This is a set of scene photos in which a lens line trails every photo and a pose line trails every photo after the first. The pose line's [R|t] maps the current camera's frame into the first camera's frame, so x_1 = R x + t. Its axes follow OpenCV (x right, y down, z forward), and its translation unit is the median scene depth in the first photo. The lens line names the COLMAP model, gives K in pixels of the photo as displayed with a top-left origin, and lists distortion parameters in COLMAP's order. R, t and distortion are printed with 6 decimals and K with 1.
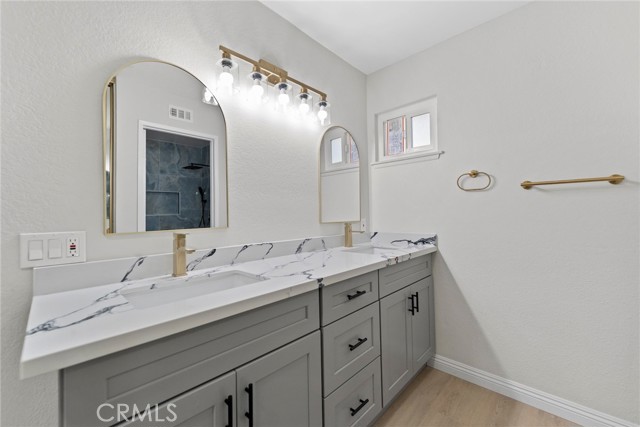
lens RADIAL K [[264.4, 0, 319.8], [0, 264.4, 211.7], [0, 0, 1]] dist [0.000728, -0.000040]
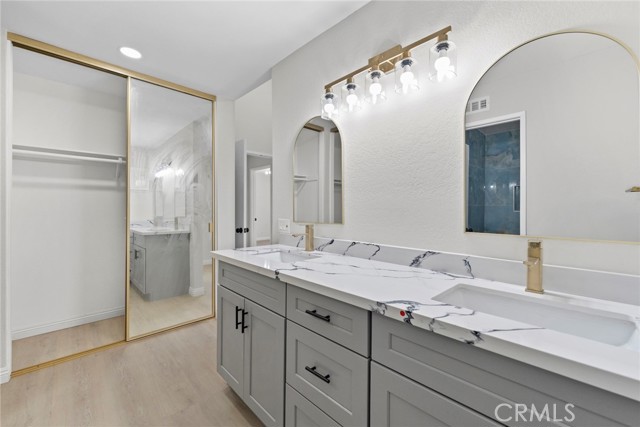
lens RADIAL K [[264.4, 0, 320.1], [0, 264.4, 210.3], [0, 0, 1]] dist [0.000728, -0.000040]
pose [[-0.047464, 0.019261, -0.998687, 0.834393], [-0.000055, 0.999814, 0.019285, -0.028056], [0.998873, 0.000970, -0.047454, 0.904404]]
